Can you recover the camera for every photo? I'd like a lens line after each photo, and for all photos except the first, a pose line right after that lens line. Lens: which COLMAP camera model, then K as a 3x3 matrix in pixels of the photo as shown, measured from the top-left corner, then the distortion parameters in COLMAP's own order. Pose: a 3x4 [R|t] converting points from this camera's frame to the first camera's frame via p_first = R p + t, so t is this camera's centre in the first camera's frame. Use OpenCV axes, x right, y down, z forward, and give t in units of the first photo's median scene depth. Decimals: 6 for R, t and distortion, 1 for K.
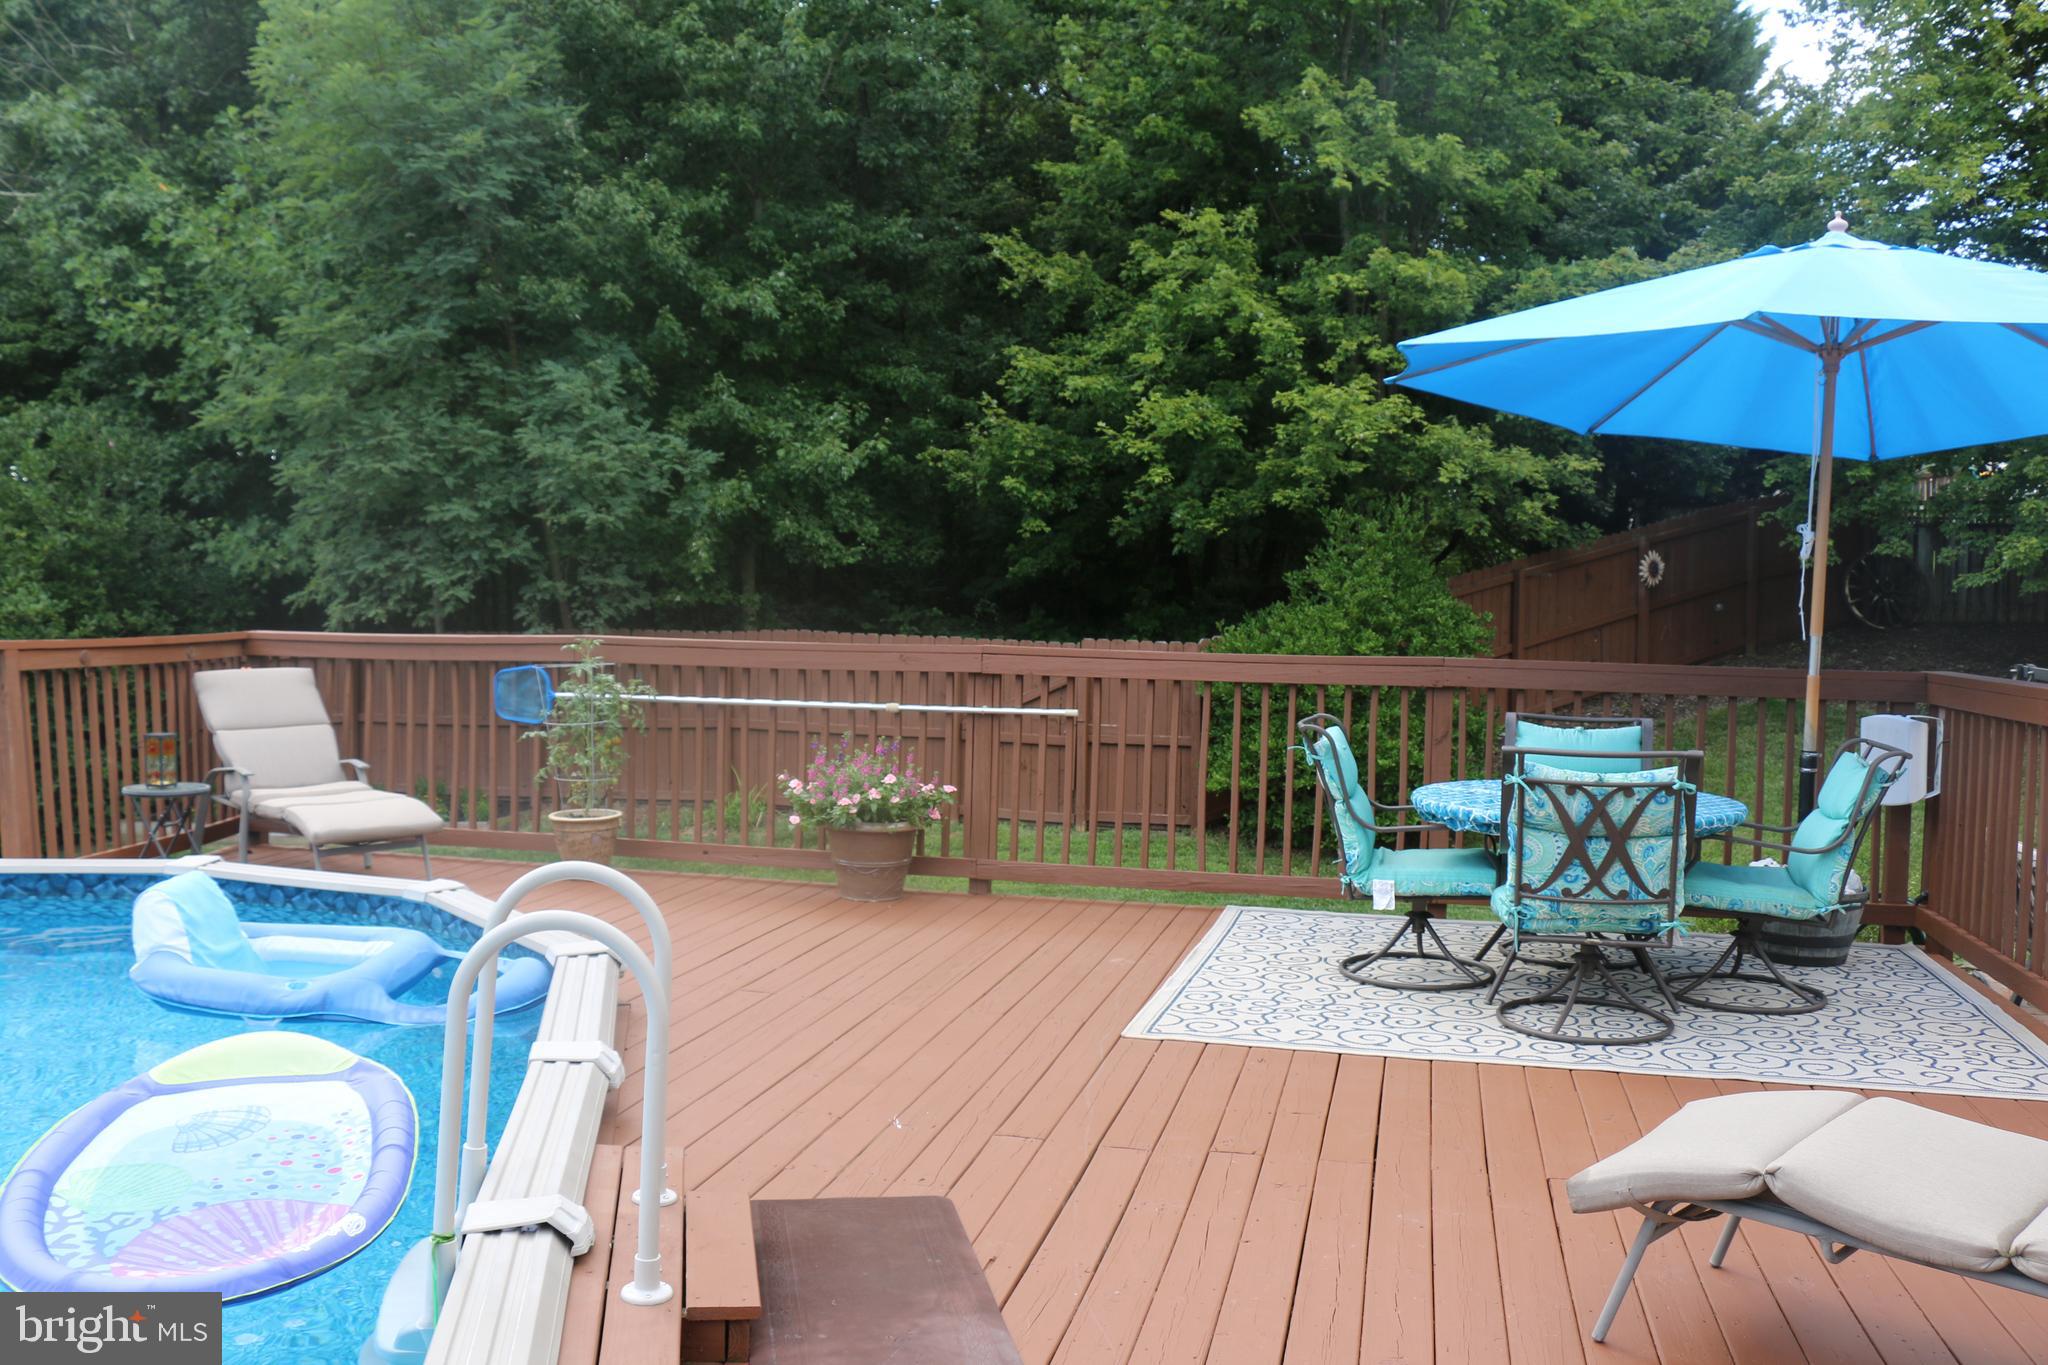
lens RADIAL K [[1701.2, 0, 1024.0], [0, 1701.2, 682.5], [0, 0, 1]] dist [-0.187858, 0.166057]
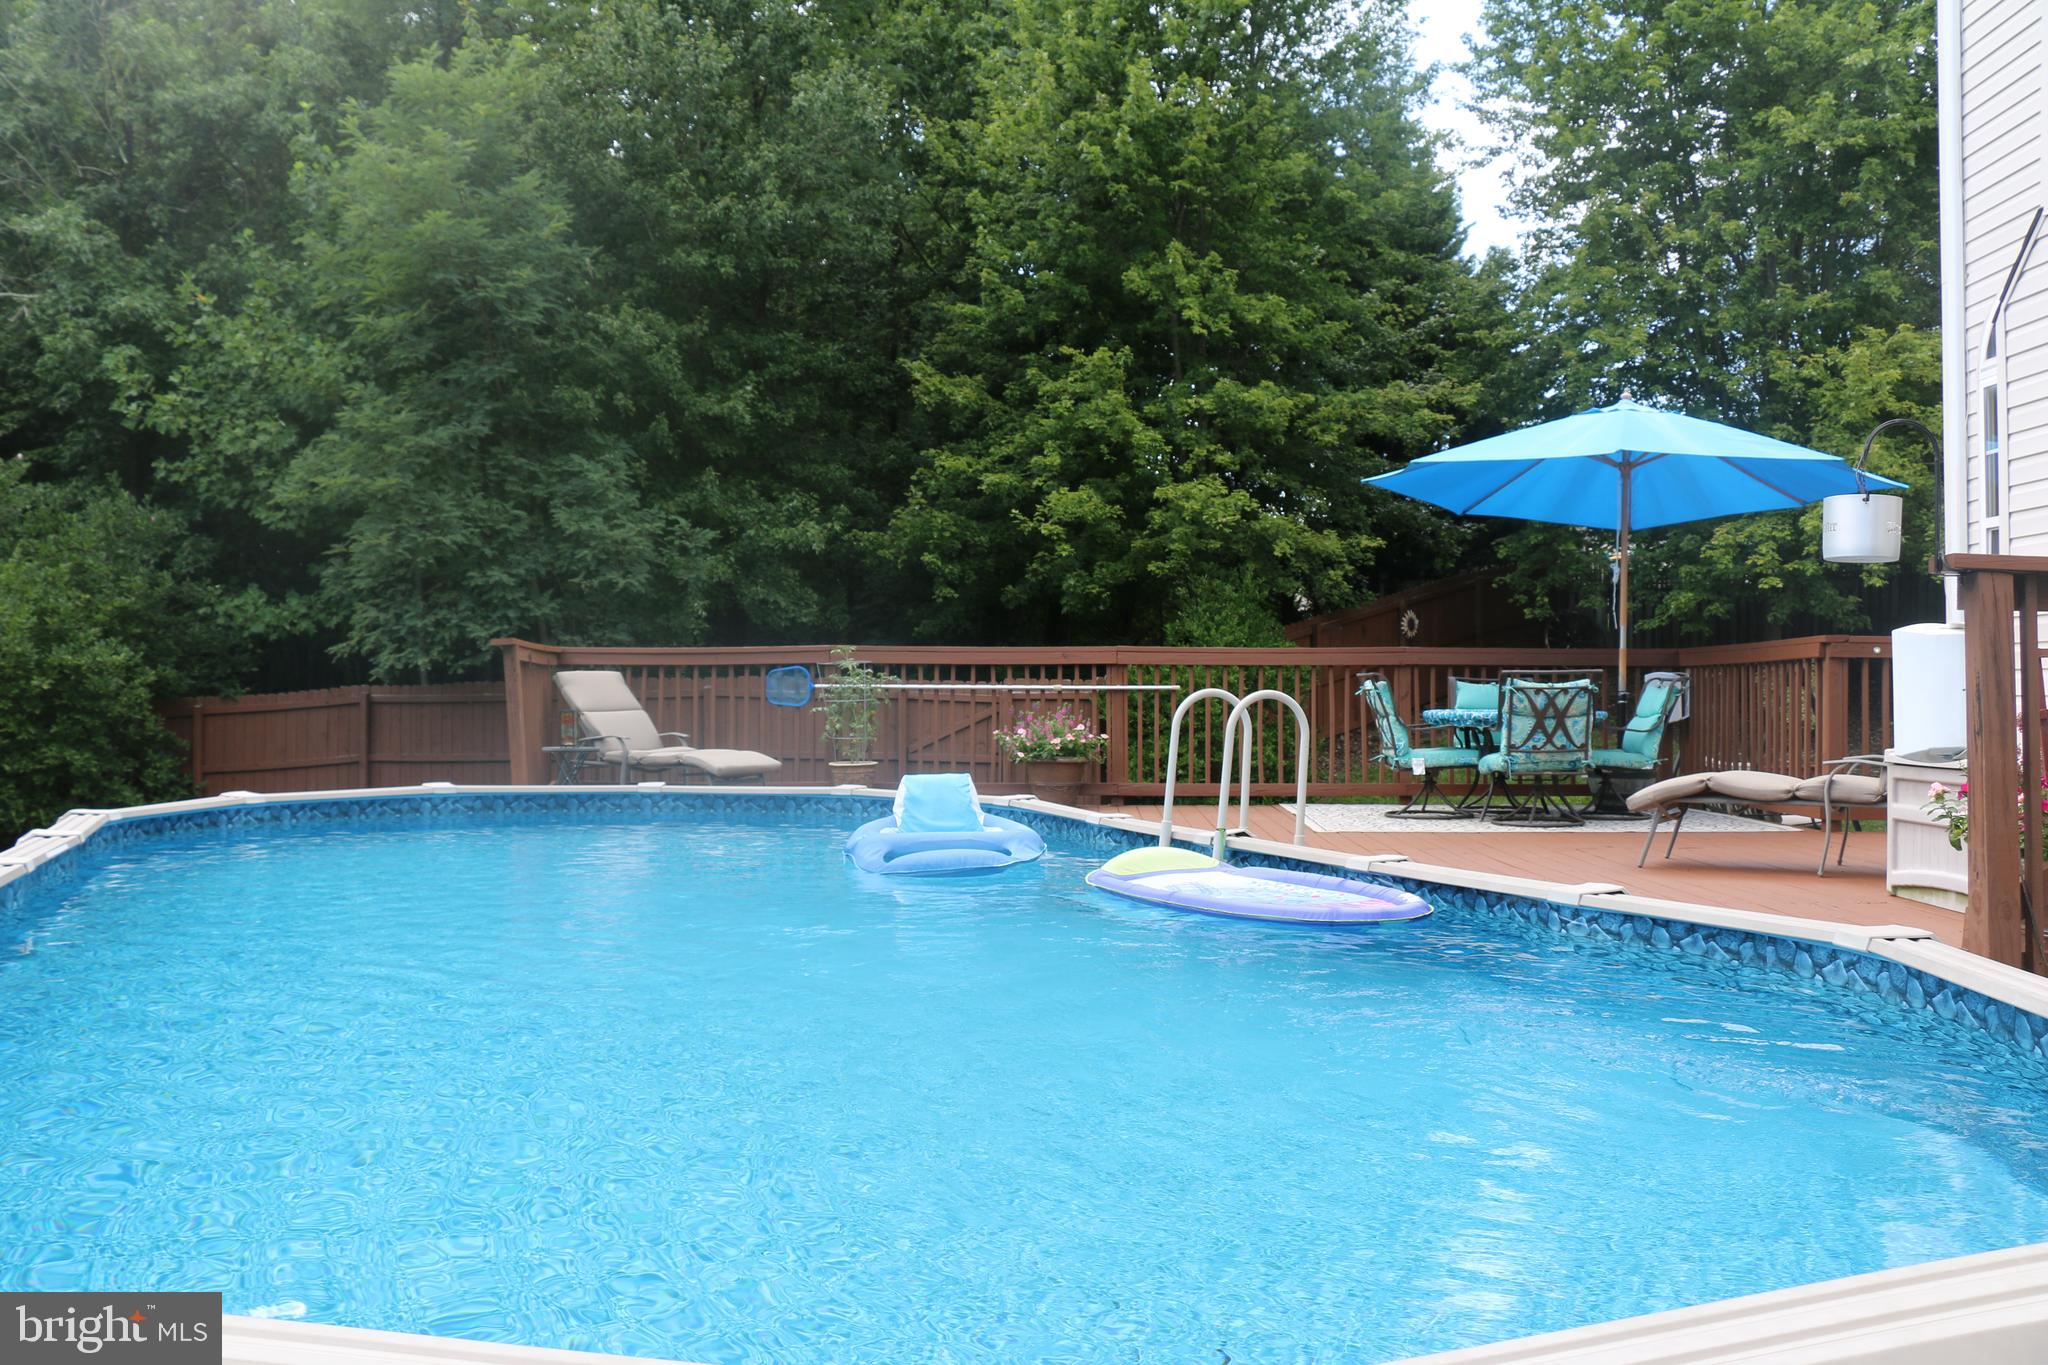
lens RADIAL K [[1701.2, 0, 1024.0], [0, 1701.2, 682.5], [0, 0, 1]] dist [-0.187858, 0.166057]
pose [[0.979108, -0.011247, 0.203030, -0.212469], [0.022533, 0.998321, -0.053365, 0.046553], [-0.202089, 0.056825, 0.977717, -0.256227]]
